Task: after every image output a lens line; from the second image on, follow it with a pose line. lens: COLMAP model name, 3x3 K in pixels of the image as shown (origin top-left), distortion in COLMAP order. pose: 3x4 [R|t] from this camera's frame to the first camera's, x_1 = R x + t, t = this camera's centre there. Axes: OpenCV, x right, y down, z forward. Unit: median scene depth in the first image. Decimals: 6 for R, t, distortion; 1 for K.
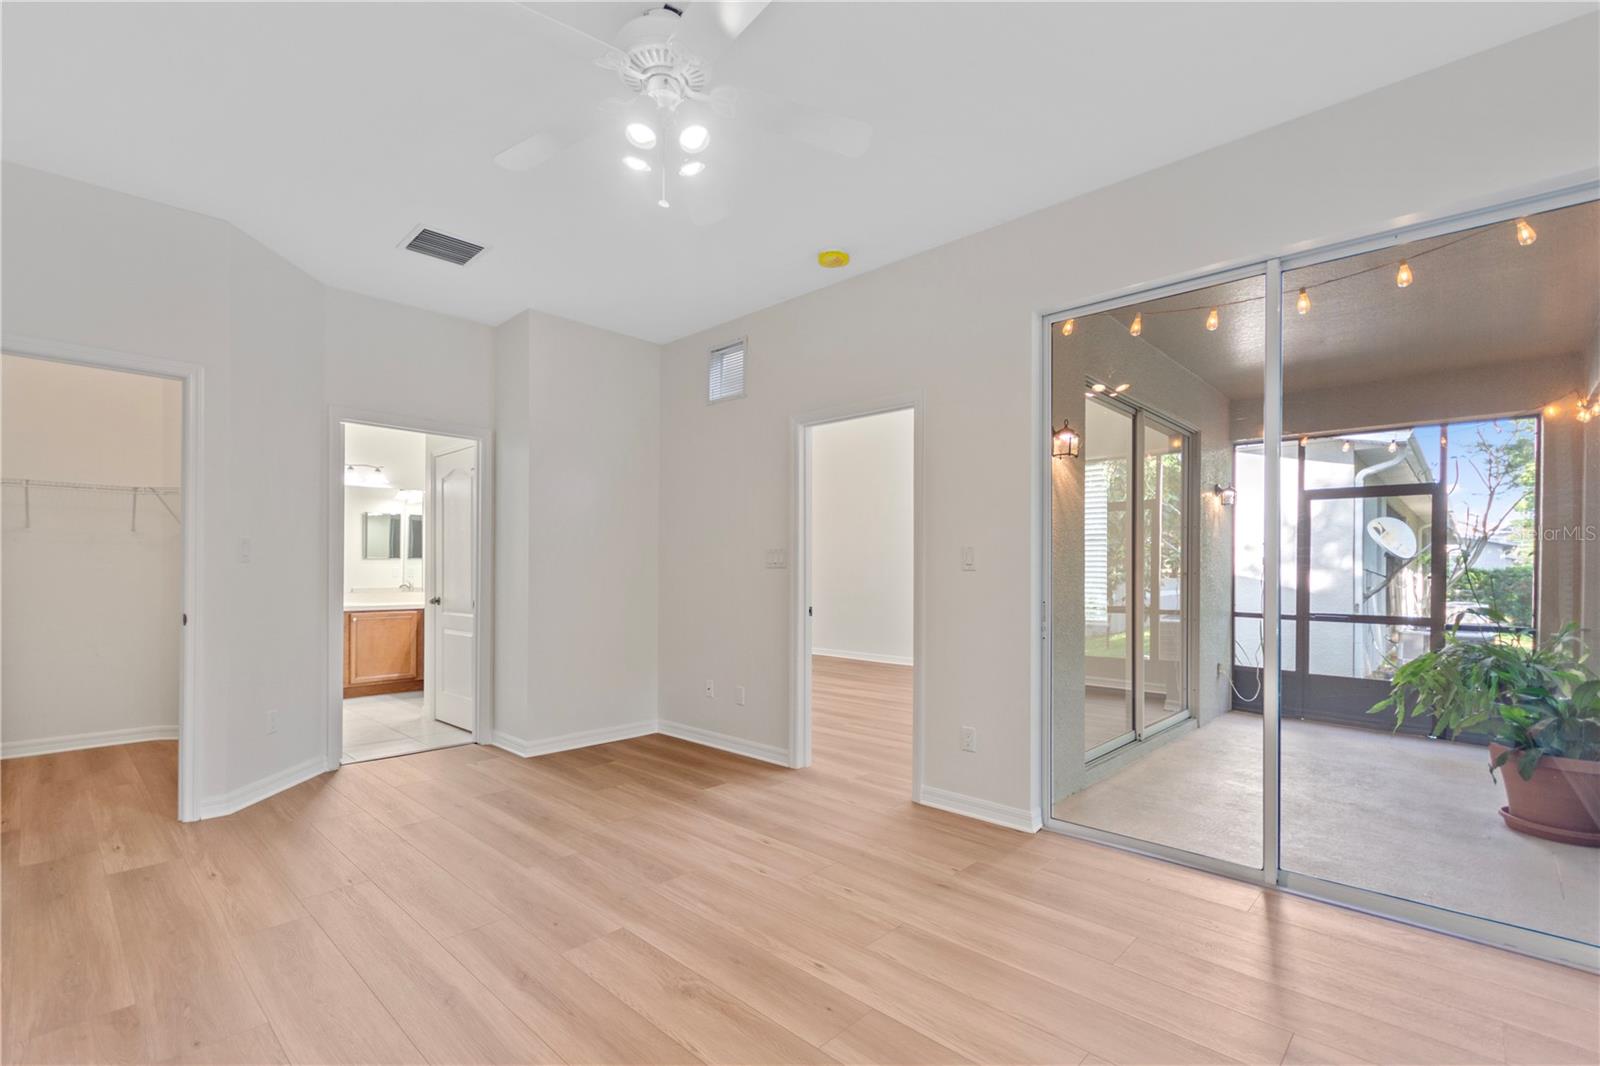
lens RADIAL K [[716.0, 0, 790.8], [0, 716.0, 579.7], [0, 0, 1]] dist [0.000102, -0.000731]
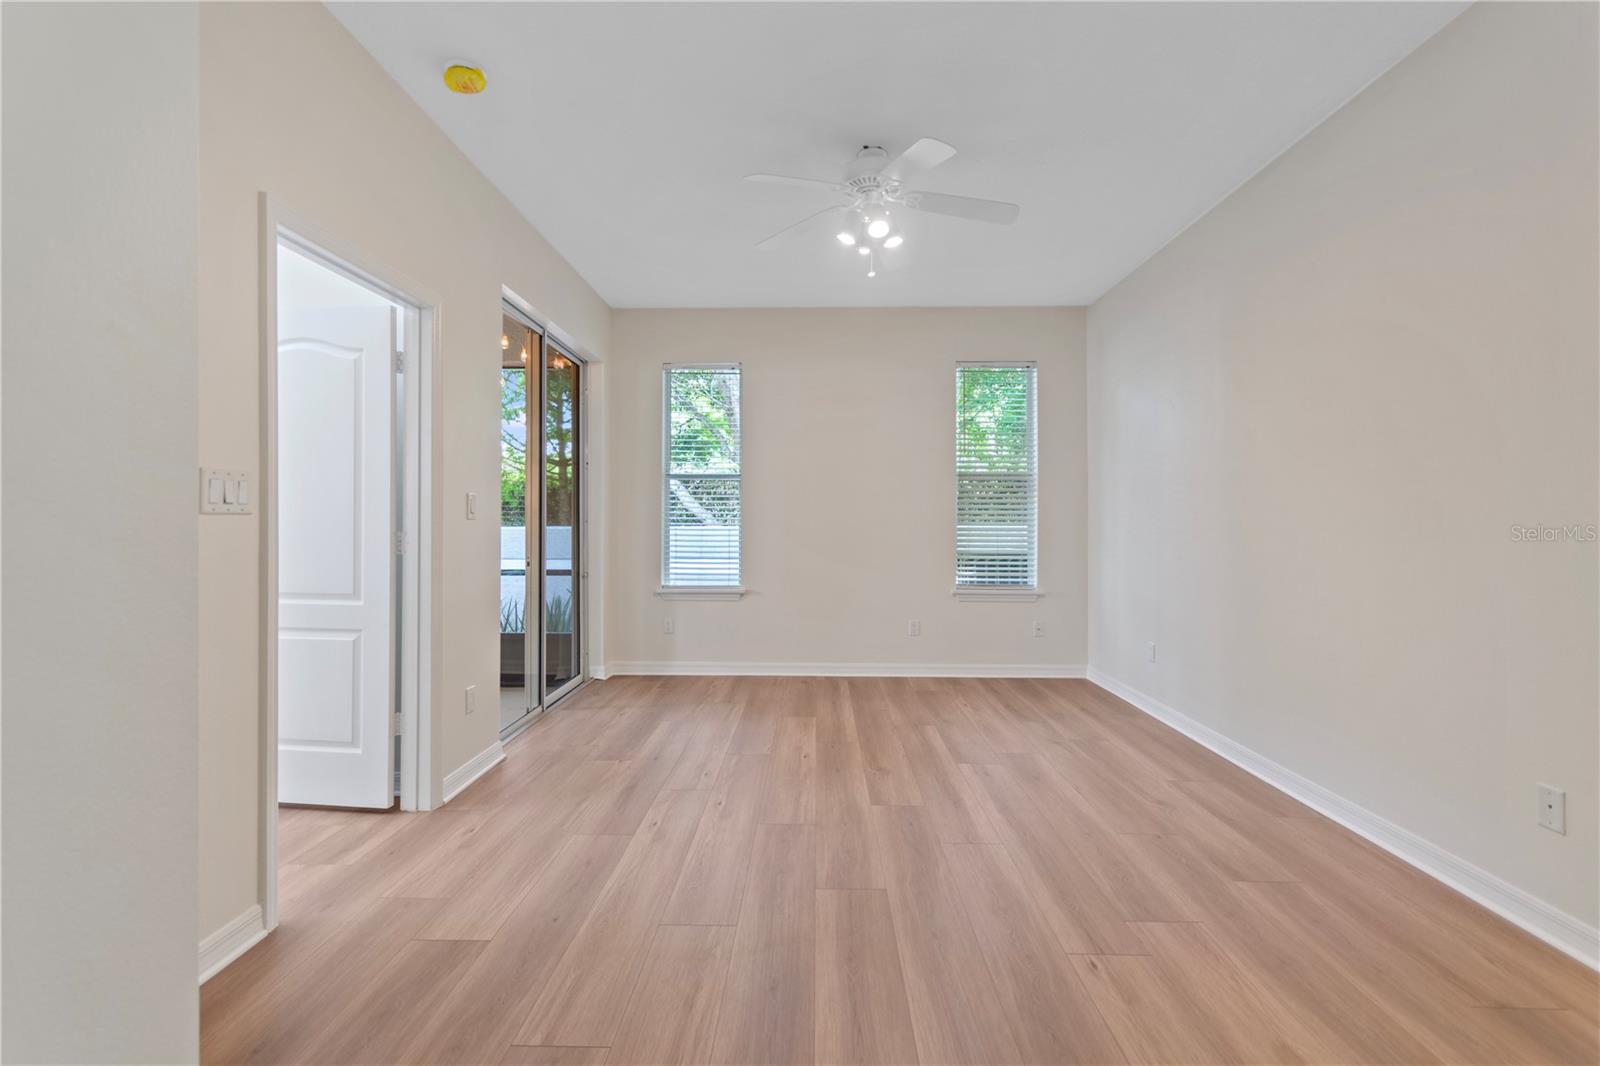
lens RADIAL K [[717.6, 0, 799.2], [0, 717.6, 520.7], [0, 0, 1]] dist [0.003367, 0.000341]
pose [[-0.671395, -0.008081, 0.741055, -0.634760], [0.002577, 0.999909, 0.013239, -0.019117], [-0.741095, 0.010798, -0.671313, 1.135518]]
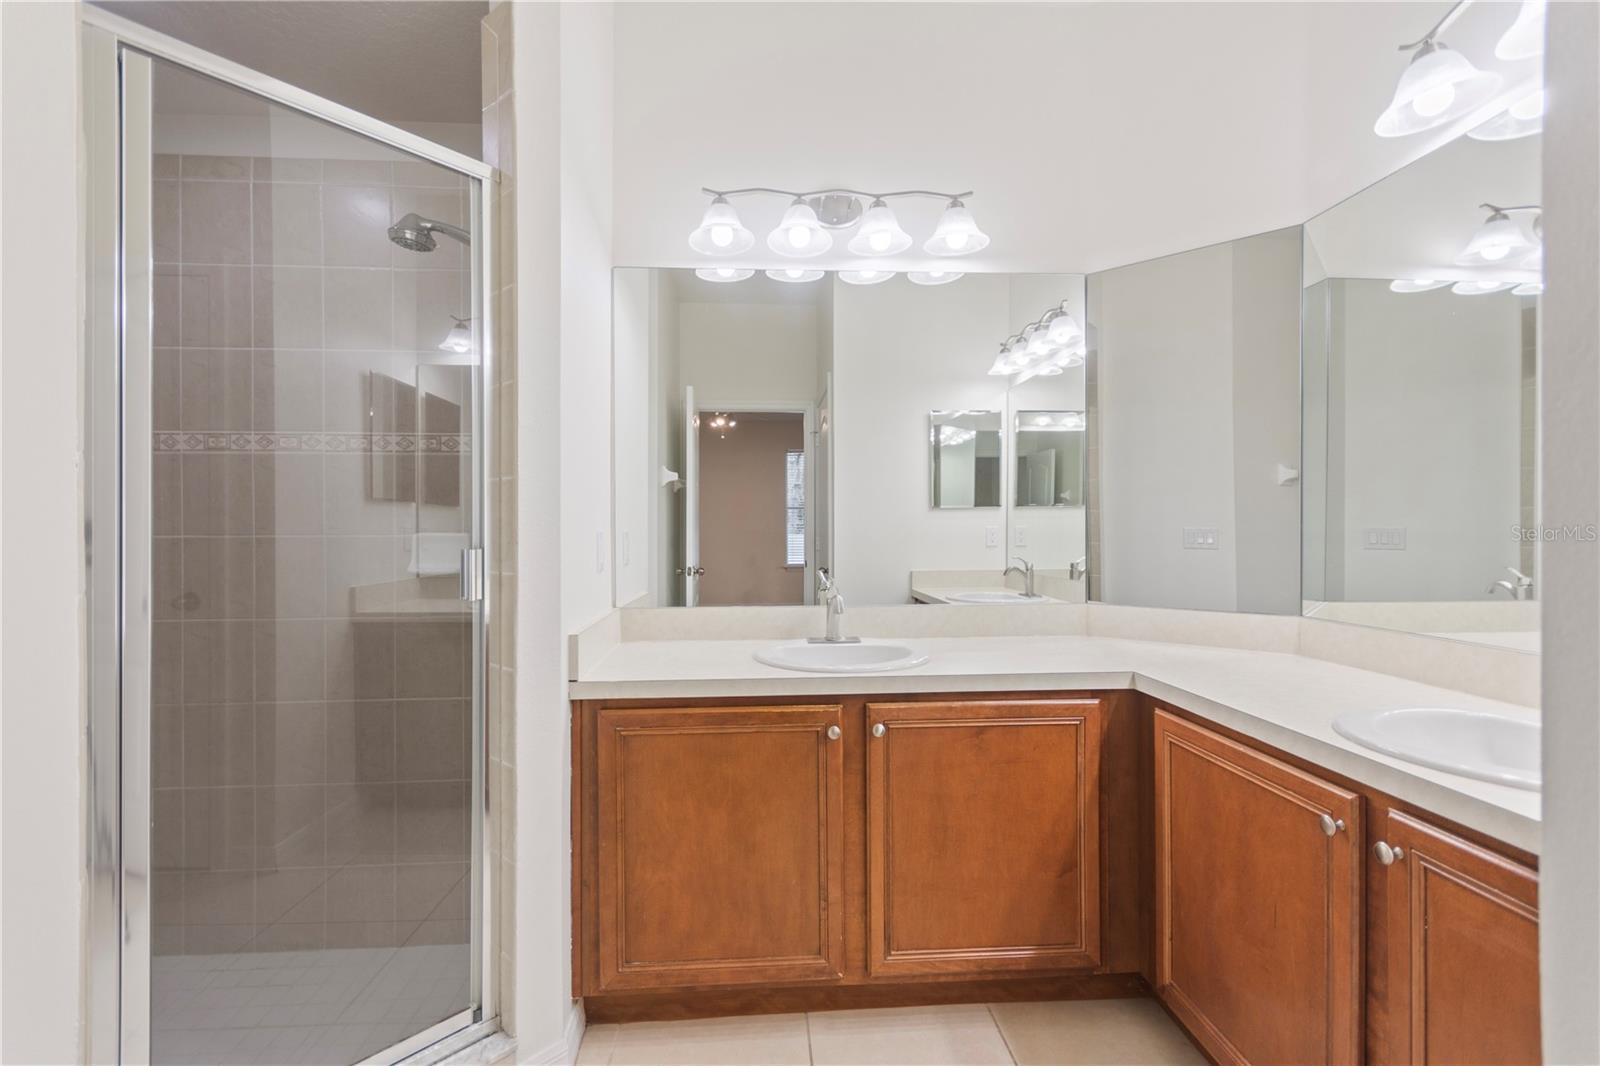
lens RADIAL K [[717.6, 0, 799.2], [0, 717.6, 520.7], [0, 0, 1]] dist [0.003367, 0.000341]
pose [[0.738742, -0.016282, -0.673792, -0.735234], [0.002066, 0.999758, -0.021893, -0.021777], [0.673986, 0.014781, 0.738597, 1.272891]]
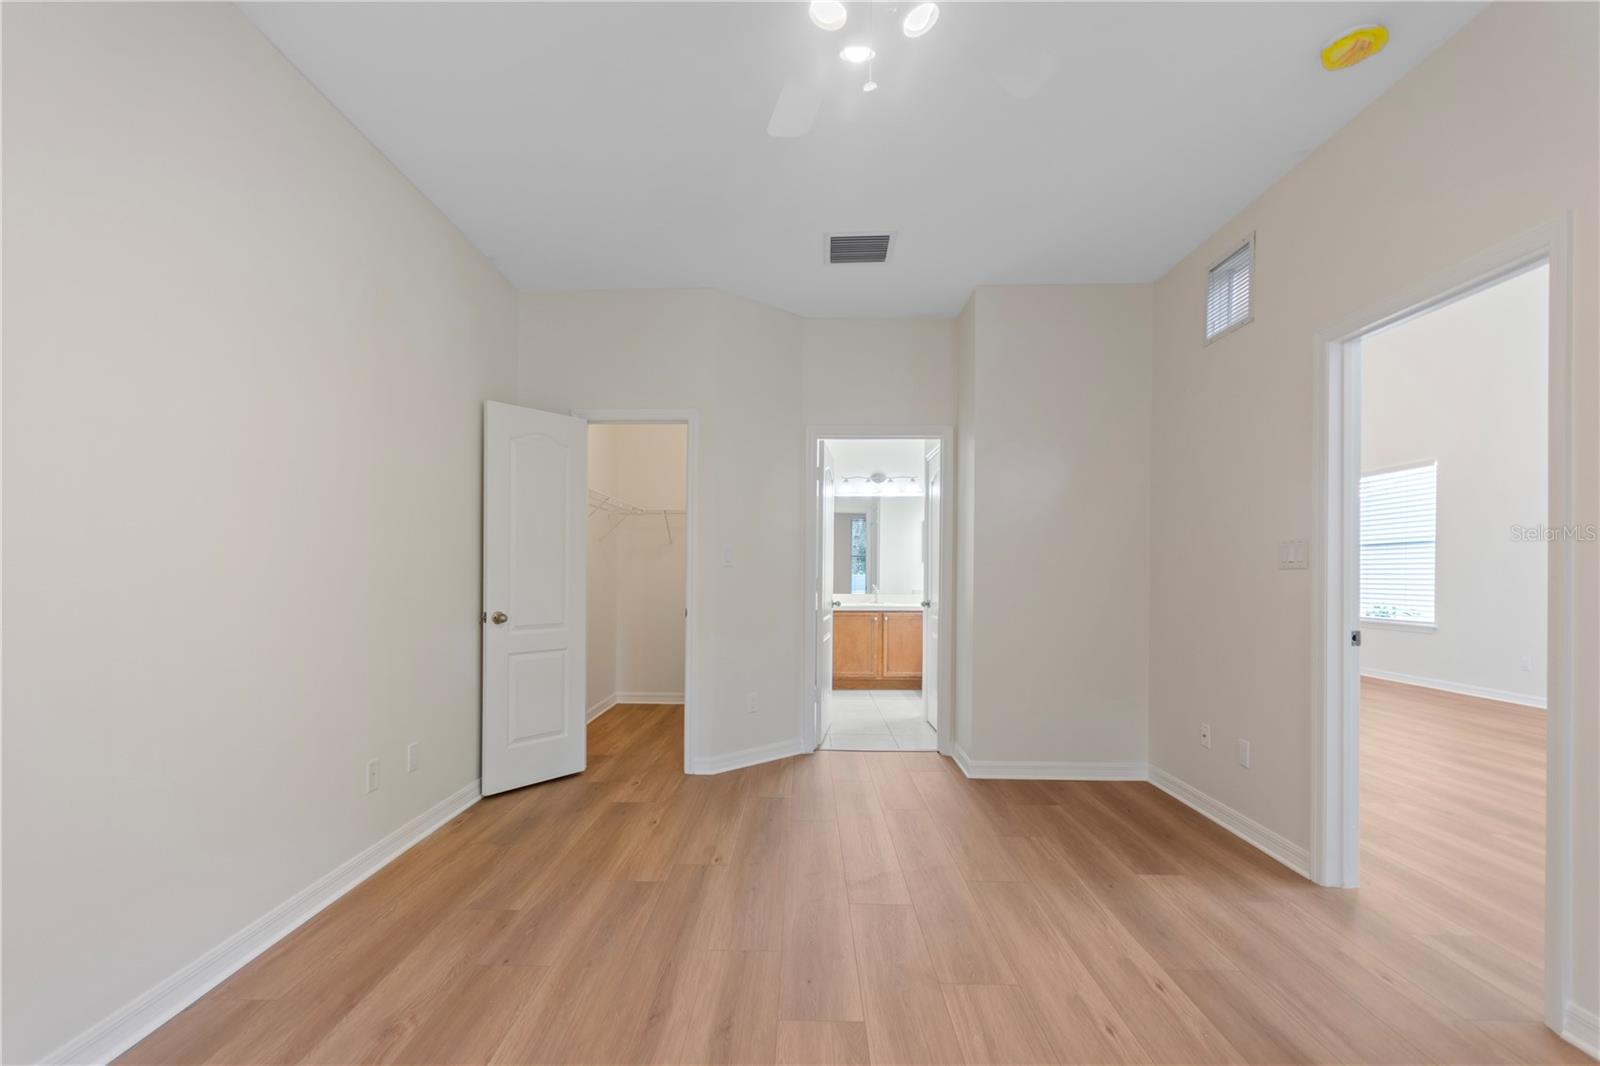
lens RADIAL K [[722.9, 0, 782.3], [0, 722.9, 577.3], [0, 0, 1]] dist [0.000505, -0.000614]
pose [[0.666278, 0.002475, -0.745699, 0.177626], [-0.008114, 0.999959, -0.003931, -0.002440], [0.745659, 0.008670, 0.666271, 0.229997]]
